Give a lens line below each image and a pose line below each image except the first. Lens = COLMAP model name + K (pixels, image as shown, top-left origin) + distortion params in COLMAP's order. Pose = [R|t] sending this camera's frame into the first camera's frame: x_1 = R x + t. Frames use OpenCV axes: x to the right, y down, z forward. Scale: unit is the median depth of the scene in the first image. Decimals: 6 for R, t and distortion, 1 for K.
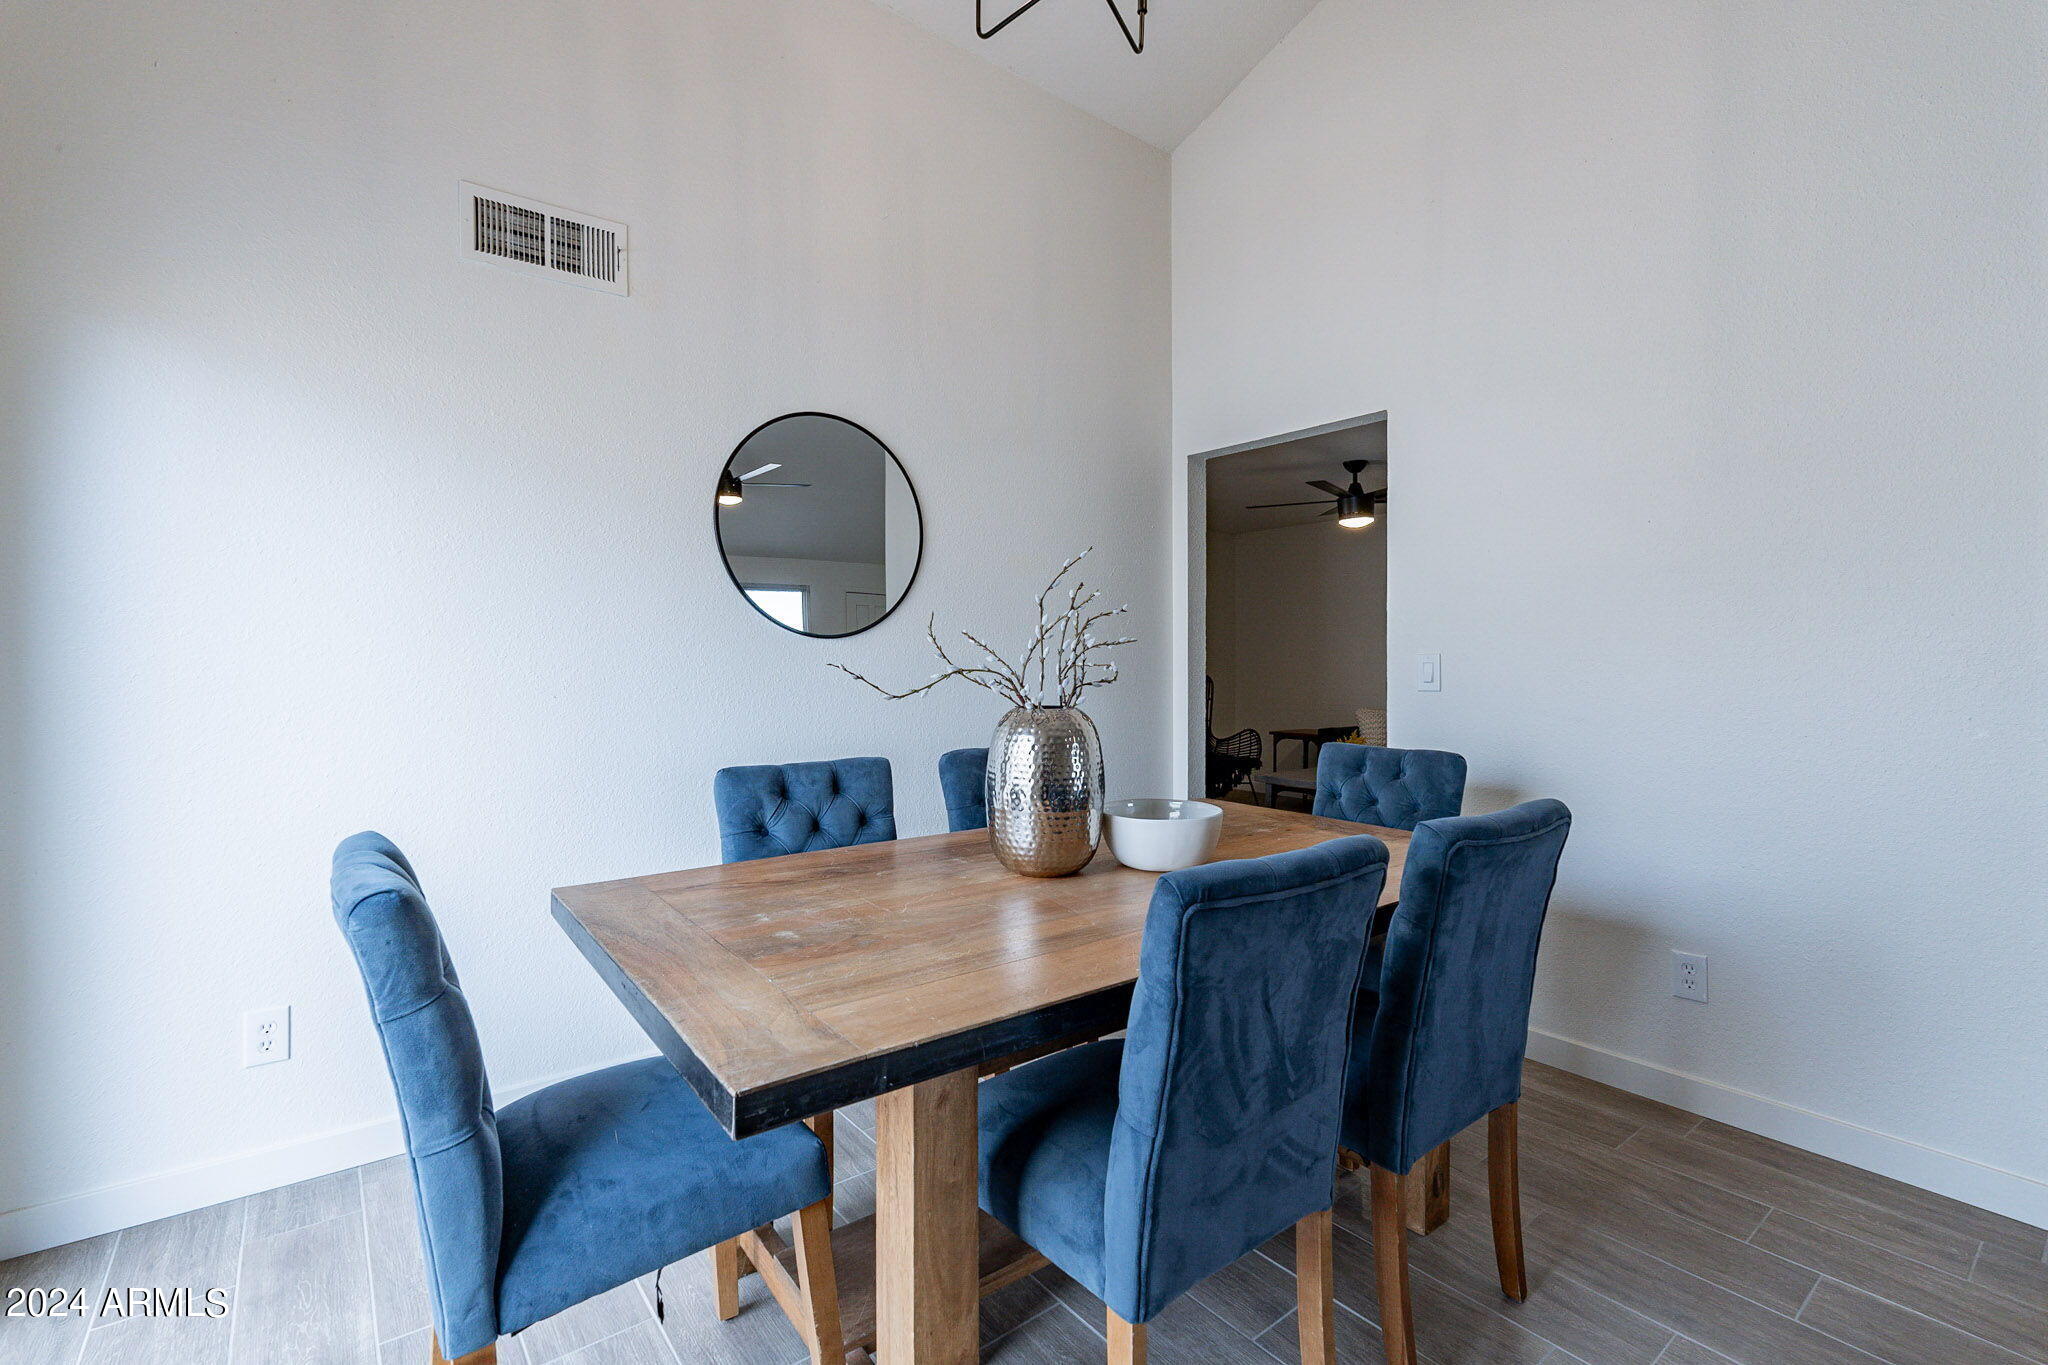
lens RADIAL K [[900.9, 0, 1018.3], [0, 900.9, 663.0], [0, 0, 1]] dist [-0.005438, 0.000628]
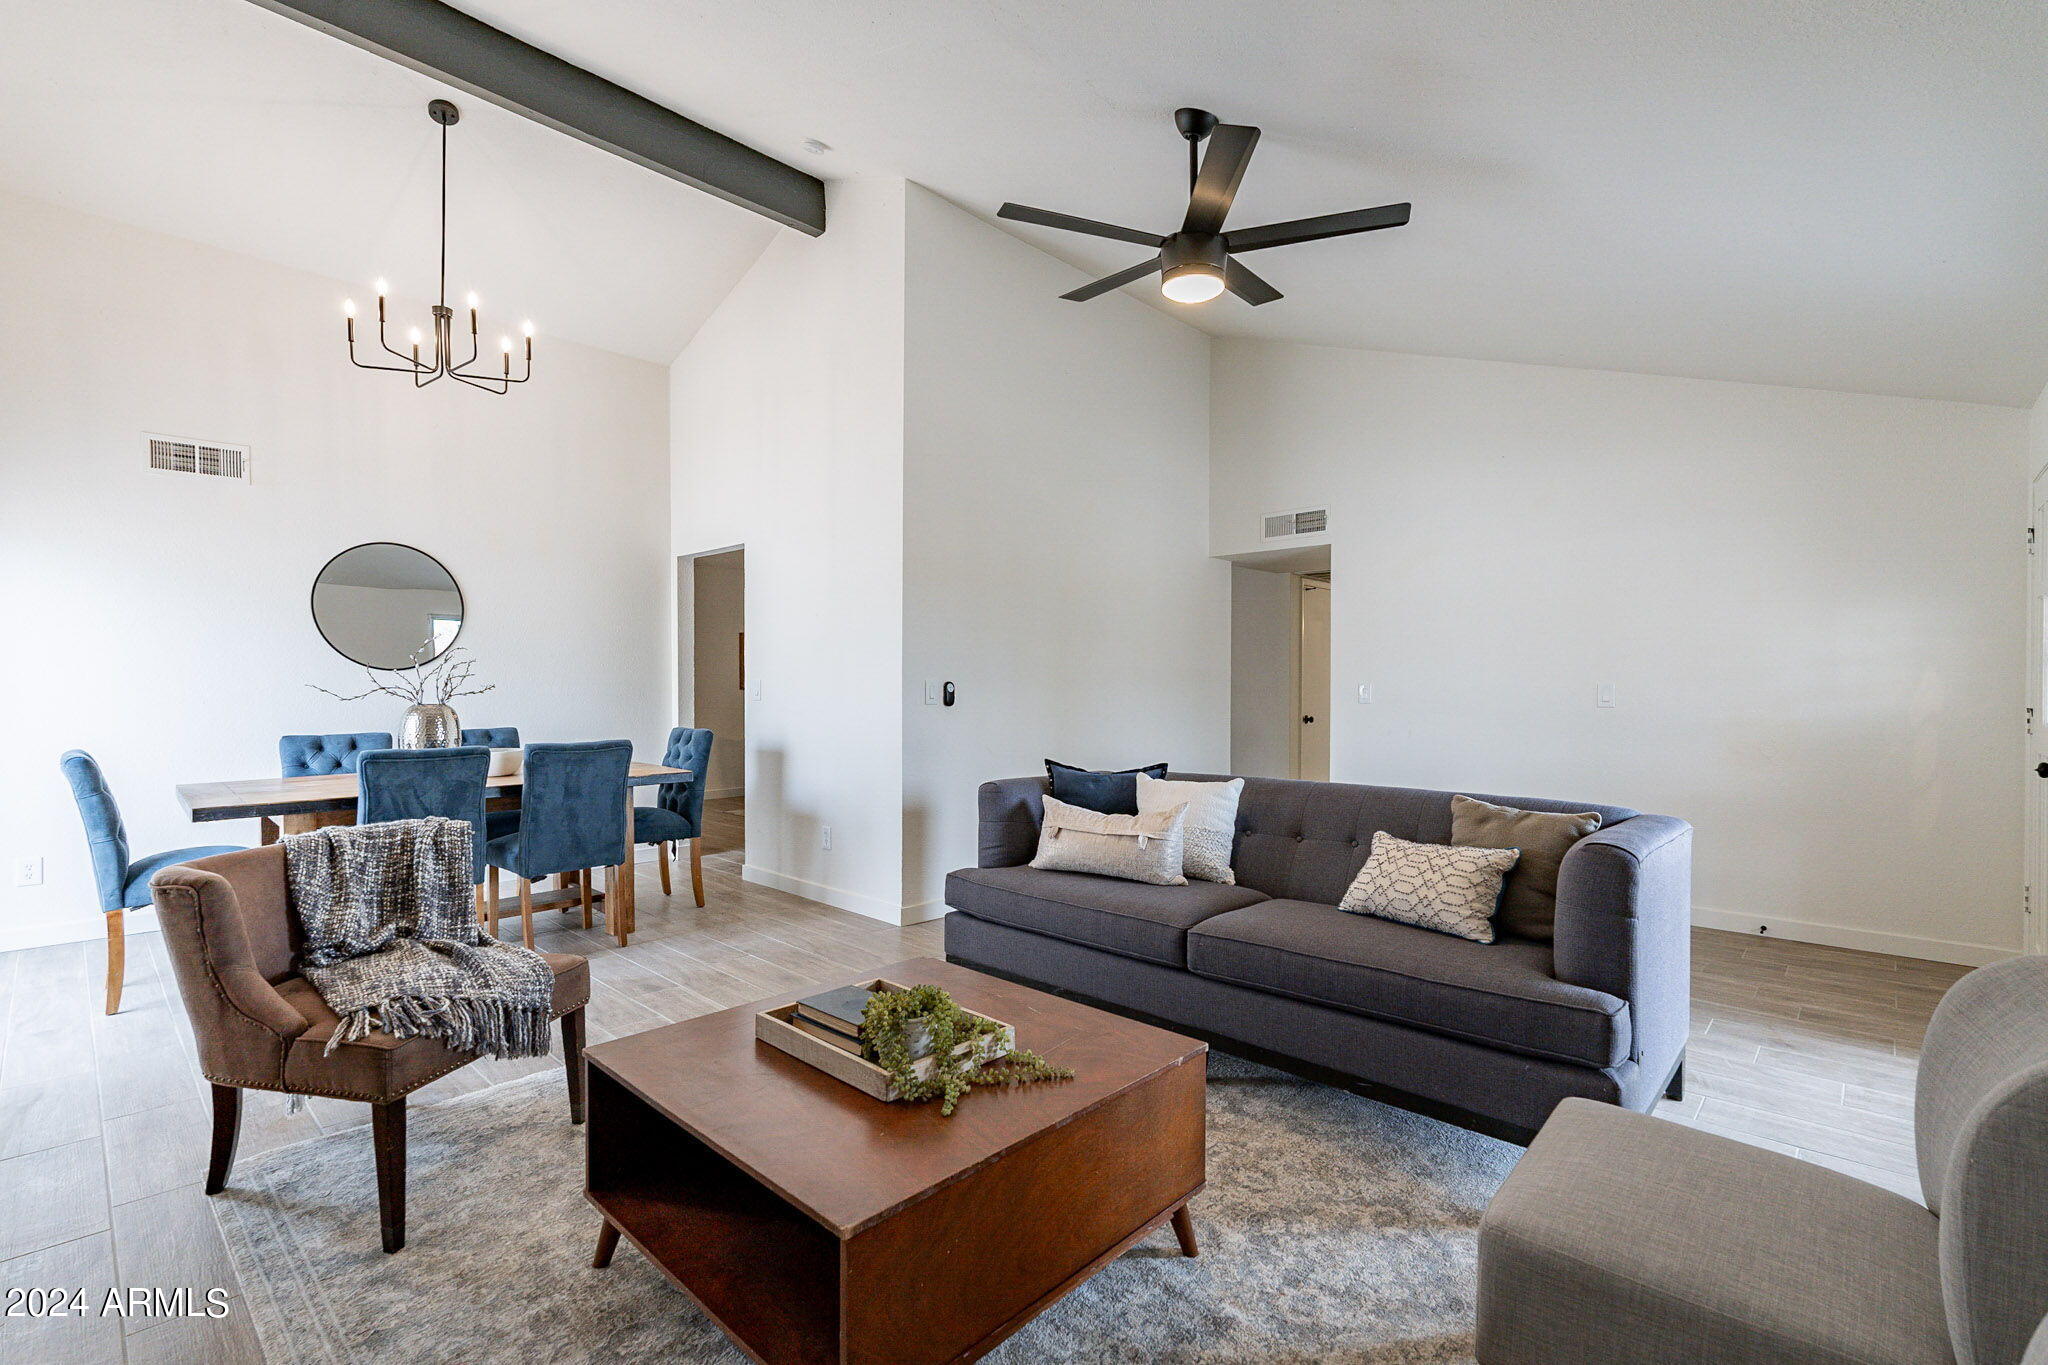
lens RADIAL K [[900.9, 0, 1020.3], [0, 900.9, 694.4], [0, 0, 1]] dist [-0.005438, 0.000628]
pose [[0.988501, 0.000873, 0.151212, 0.994668], [-0.002134, 0.999964, 0.008175, 0.002787], [-0.151199, -0.008404, 0.988468, -1.242137]]
